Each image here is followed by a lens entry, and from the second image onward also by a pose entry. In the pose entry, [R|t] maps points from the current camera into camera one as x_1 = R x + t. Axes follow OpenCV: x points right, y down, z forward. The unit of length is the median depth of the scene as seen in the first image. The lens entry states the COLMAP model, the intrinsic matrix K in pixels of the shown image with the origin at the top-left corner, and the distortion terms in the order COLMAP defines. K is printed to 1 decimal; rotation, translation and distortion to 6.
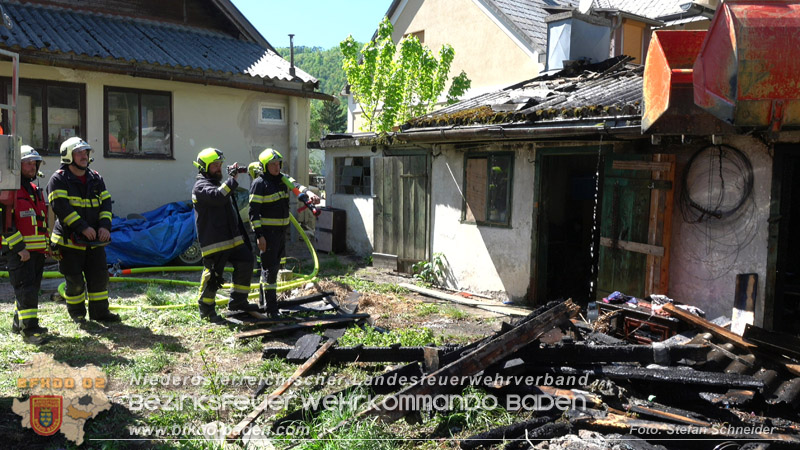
lens RADIAL K [[661.1, 0, 400.0], [0, 661.1, 225.0], [0, 0, 1]] dist [0.003996, 0.001897]
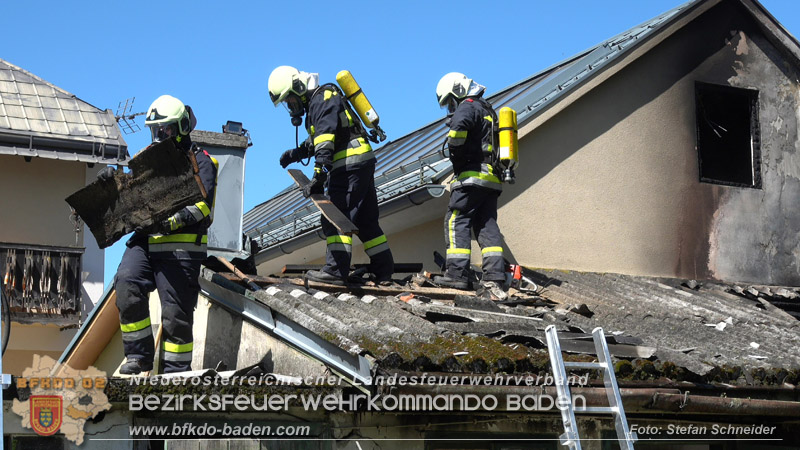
lens RADIAL K [[1473.7, 0, 400.0], [0, 1473.7, 225.0], [0, 0, 1]] dist [0.004411, 0.041584]
pose [[0.178702, 0.154544, 0.971690, -0.958544], [0.084321, 0.981548, -0.171619, -0.087875], [-0.980283, 0.112602, 0.162373, 0.934390]]
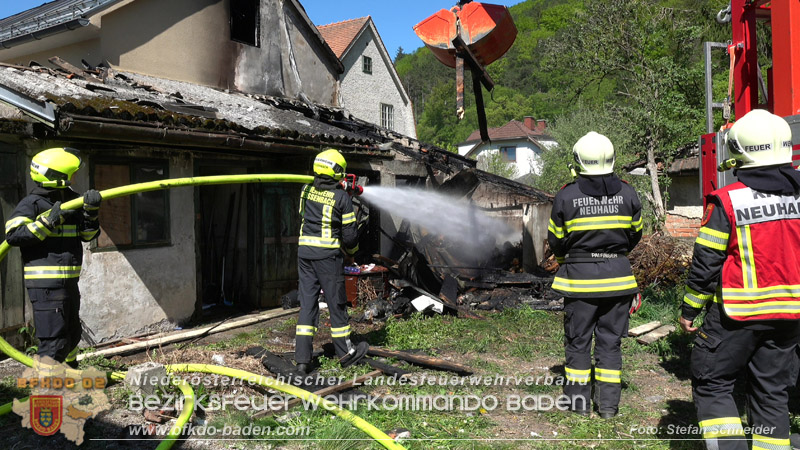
lens RADIAL K [[617.9, 0, 400.0], [0, 617.9, 225.0], [0, 0, 1]] dist [0.003103, -0.000514]
pose [[-0.333871, -0.057013, 0.940893, -0.735362], [0.074842, 0.993415, 0.086753, -0.073643], [-0.939643, 0.099382, -0.327405, 1.006436]]
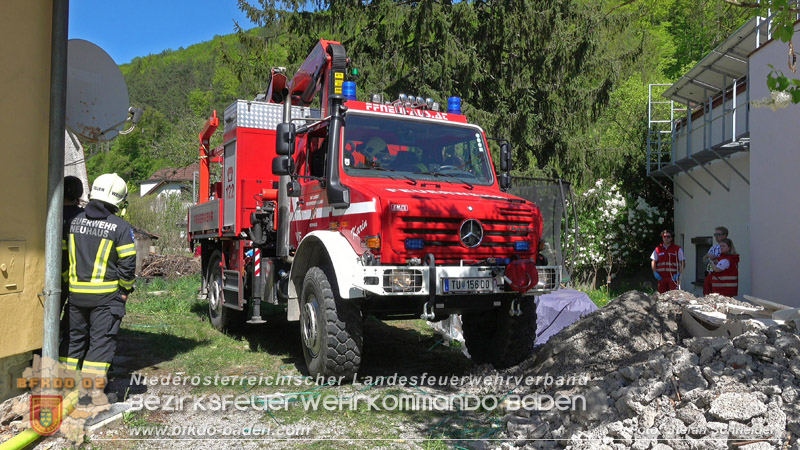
lens RADIAL K [[661.1, 0, 400.0], [0, 661.1, 225.0], [0, 0, 1]] dist [0.003996, 0.001897]
pose [[-0.702499, -0.020413, 0.711392, -2.007800], [0.019544, 0.998658, 0.047956, -0.131949], [-0.711416, 0.047593, -0.701158, 1.317390]]
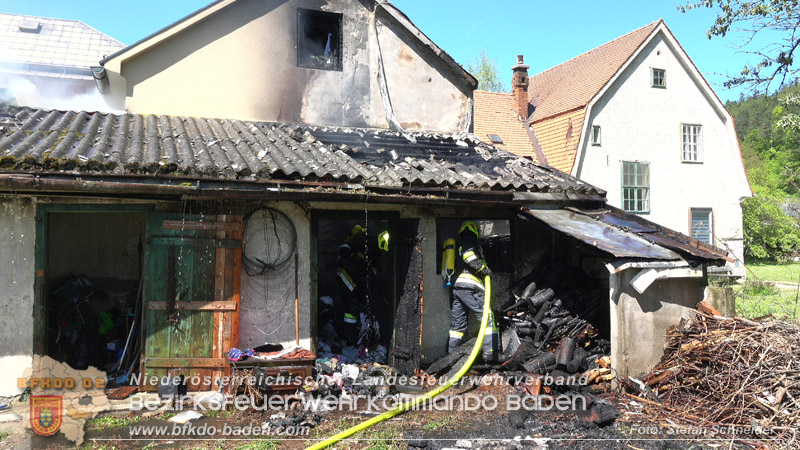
lens RADIAL K [[617.9, 0, 400.0], [0, 617.9, 225.0], [0, 0, 1]] dist [0.003103, -0.000514]
pose [[0.276446, 0.004985, 0.961017, -0.393148], [0.084763, 0.995963, -0.029550, -0.029674], [-0.957284, 0.089627, 0.274907, 0.362867]]
